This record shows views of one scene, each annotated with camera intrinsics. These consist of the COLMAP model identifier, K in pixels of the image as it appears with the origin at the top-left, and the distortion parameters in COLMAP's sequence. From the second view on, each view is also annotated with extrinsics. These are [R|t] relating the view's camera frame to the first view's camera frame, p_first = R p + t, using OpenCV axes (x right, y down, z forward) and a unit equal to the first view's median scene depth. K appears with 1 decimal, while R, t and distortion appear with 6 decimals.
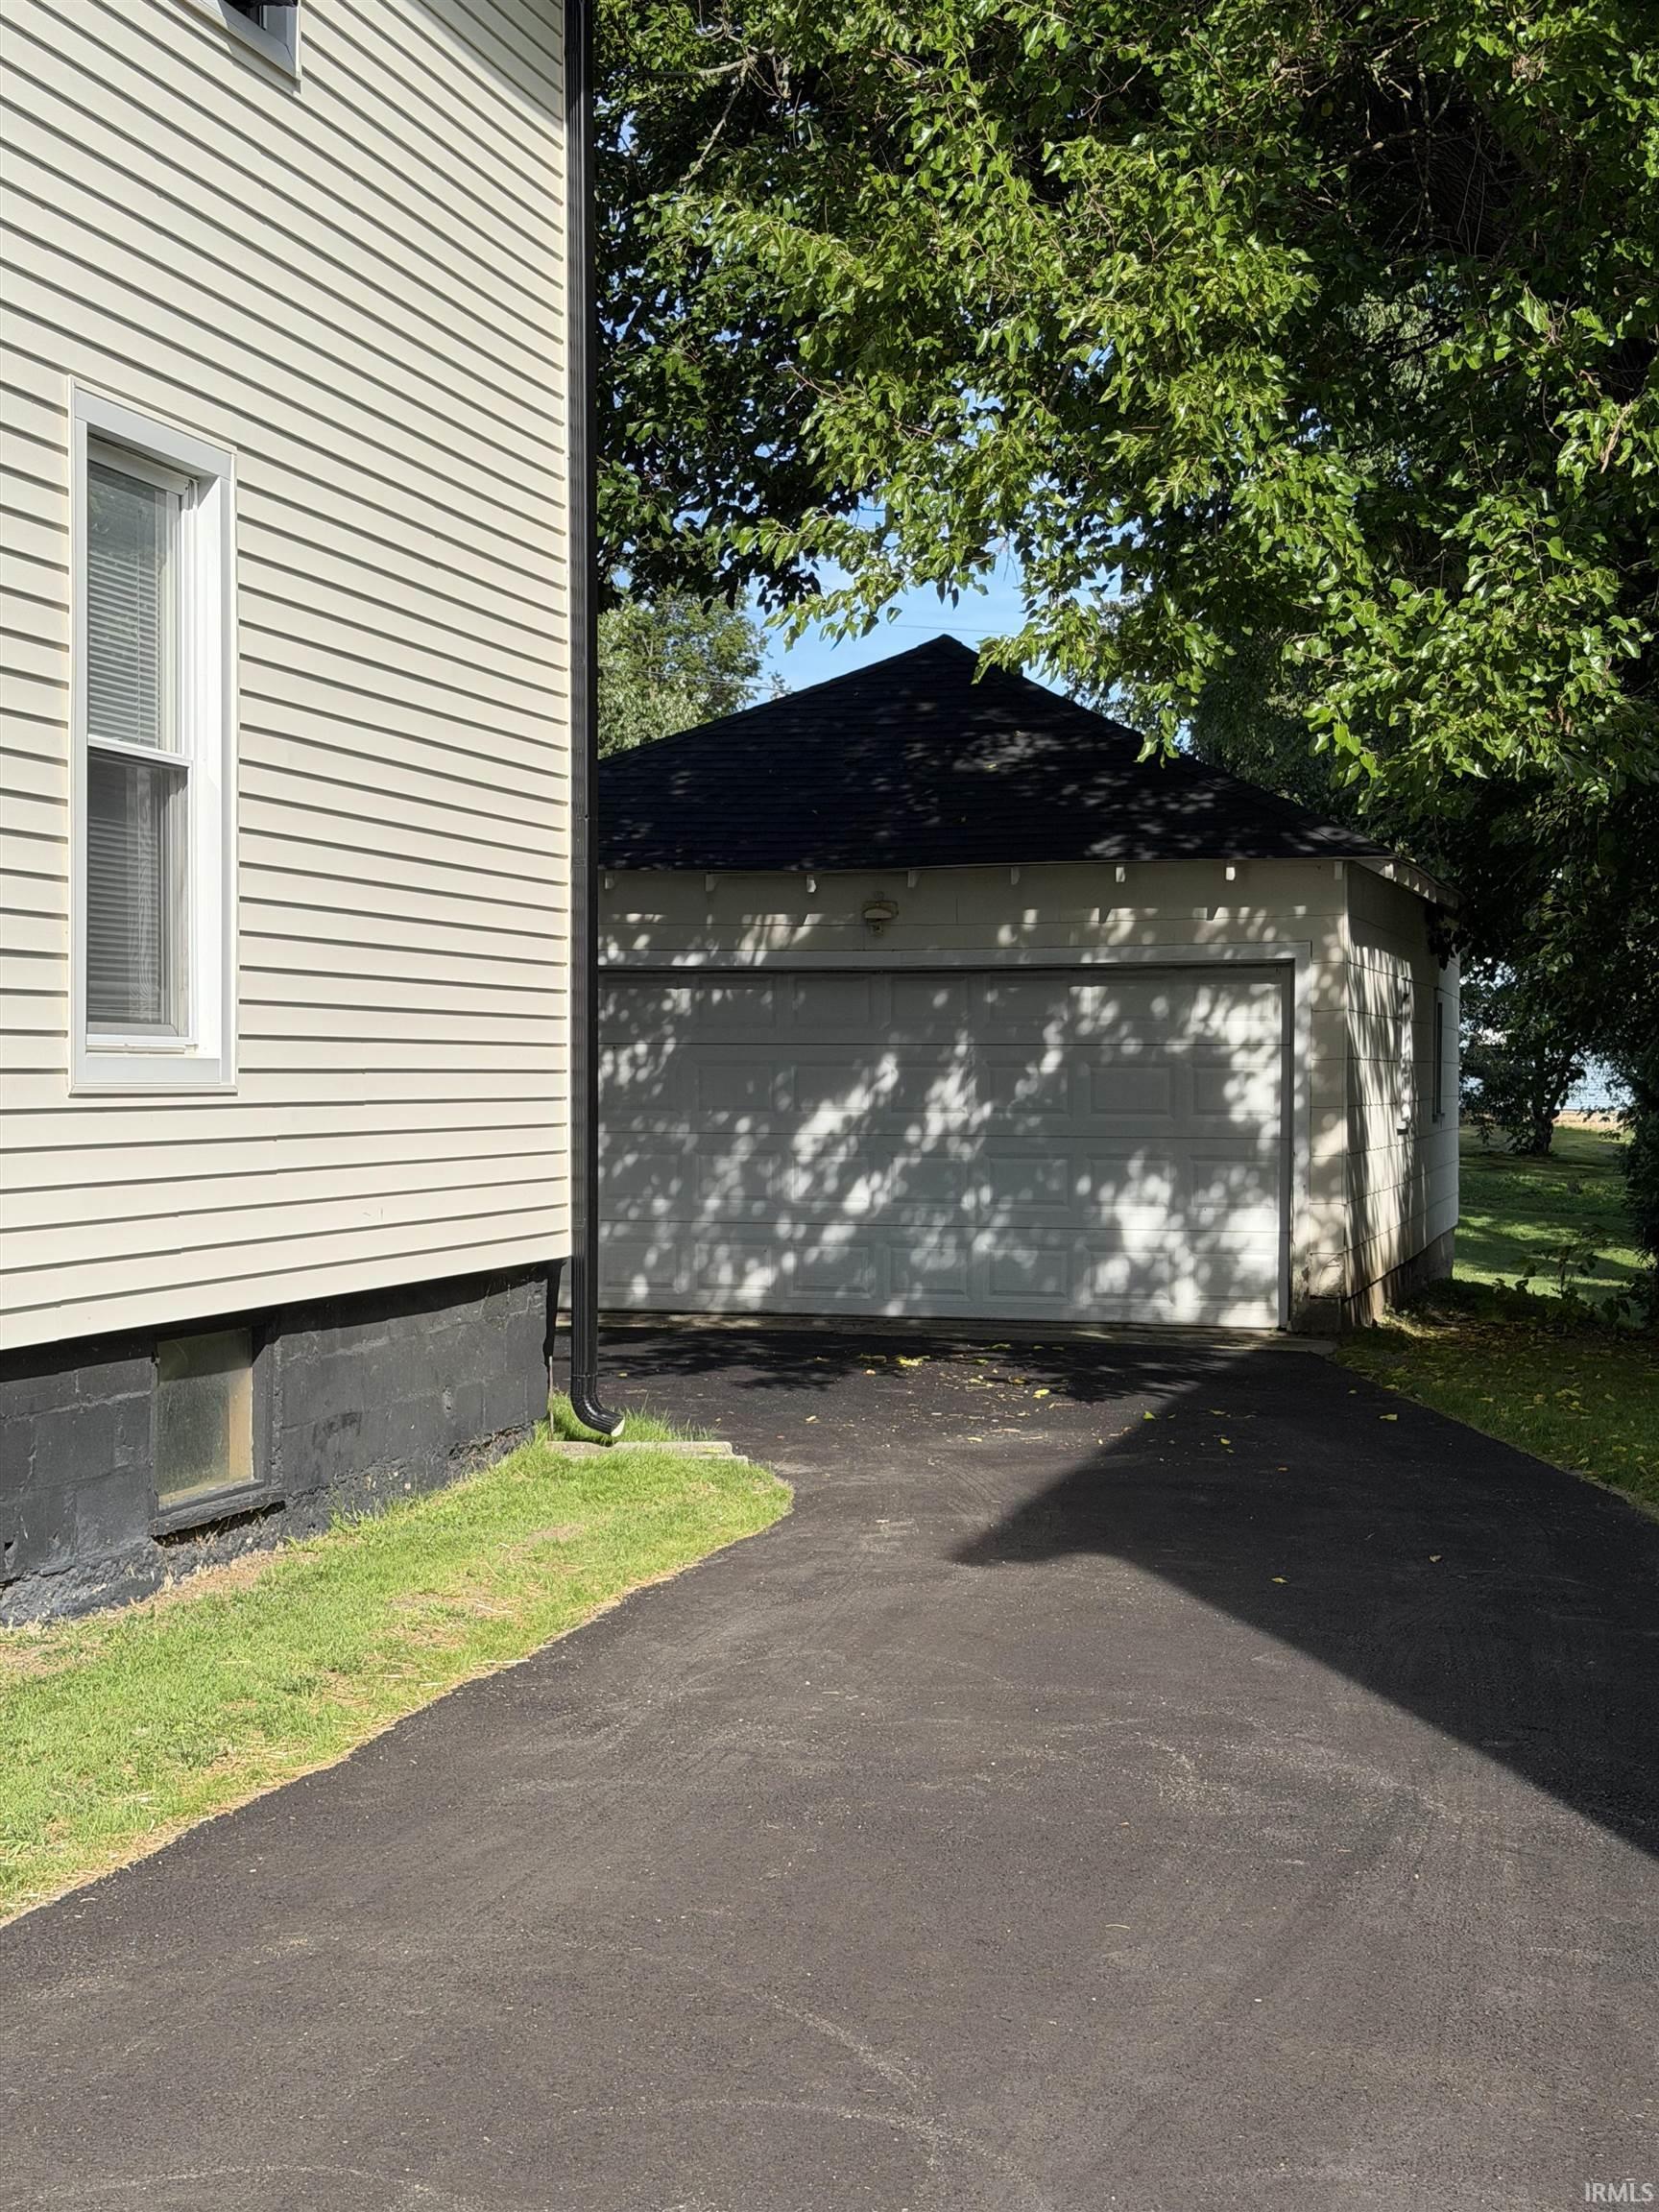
lens RADIAL K [[3097.7, 0, 837.3], [0, 3097.7, 1115.9], [0, 0, 1]] dist [0.189025, 0.000000]
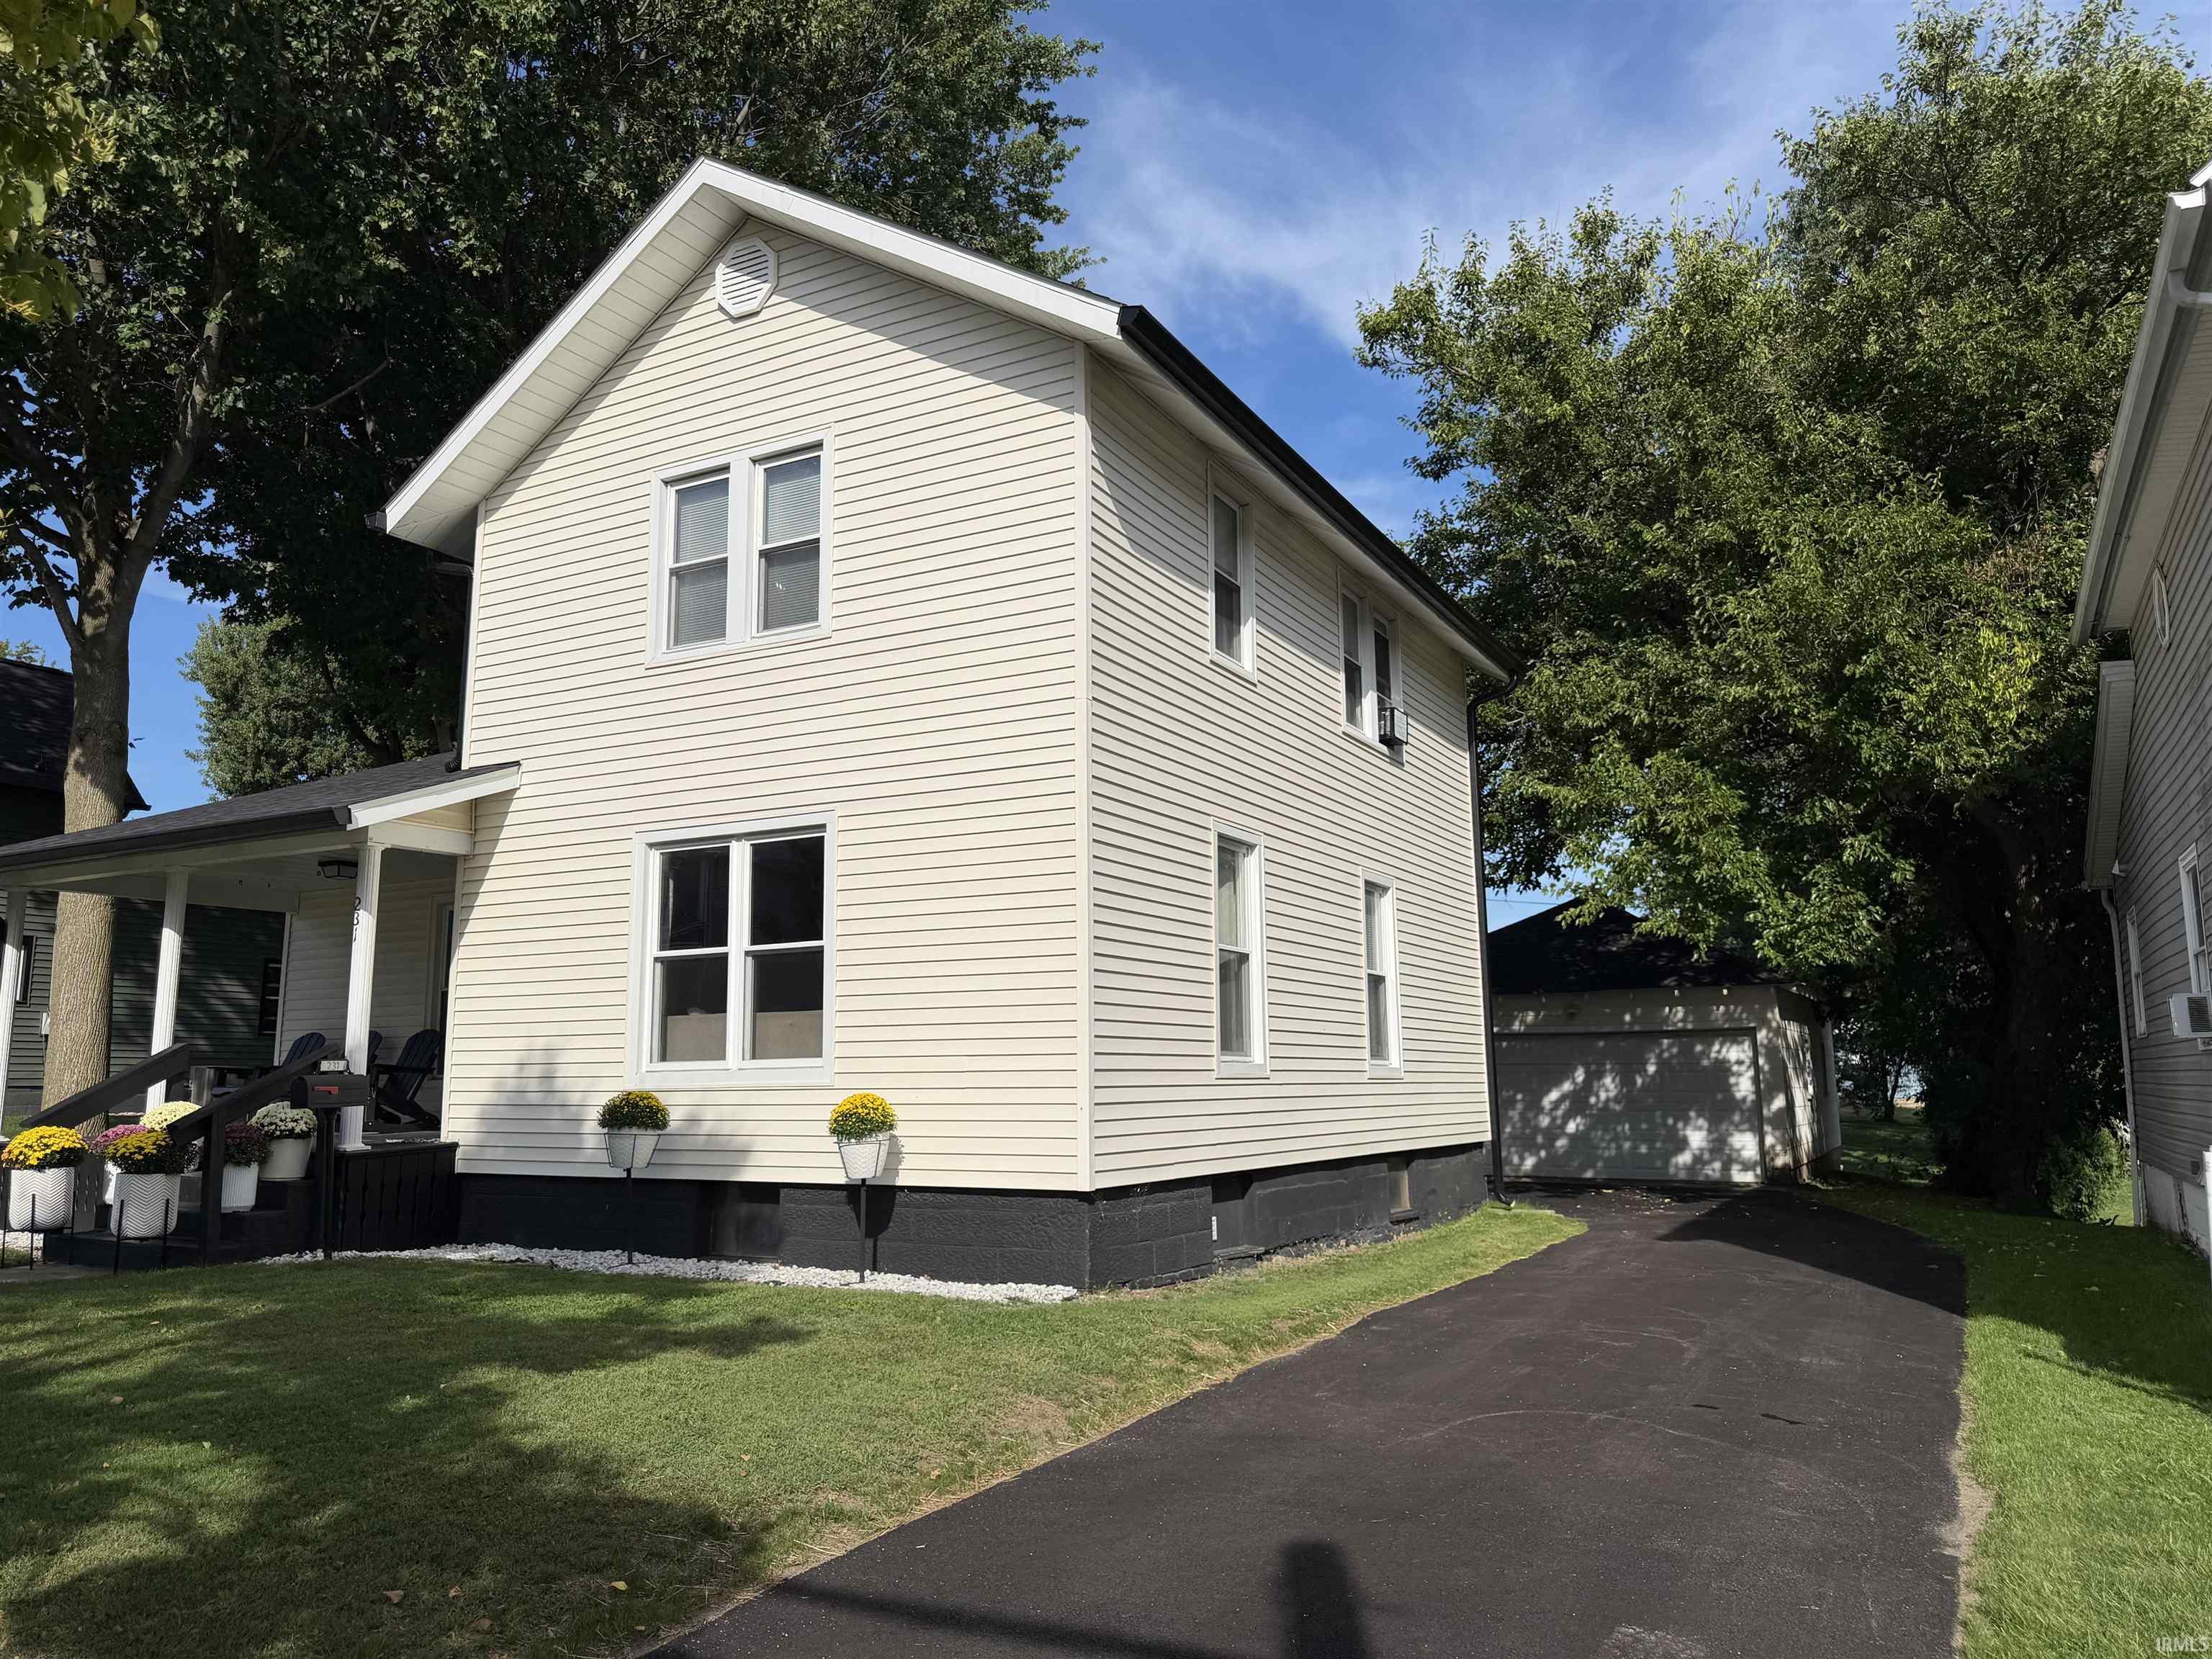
lens RADIAL K [[1569.7, 0, 1073.1], [0, 1569.7, 803.7], [0, 0, 1]] dist [0.035901, -0.044635]
pose [[0.968732, -0.052332, -0.242526, -0.063233], [0.005544, 0.981825, -0.189710, 0.010453], [0.248046, 0.182433, 0.951415, -0.351453]]
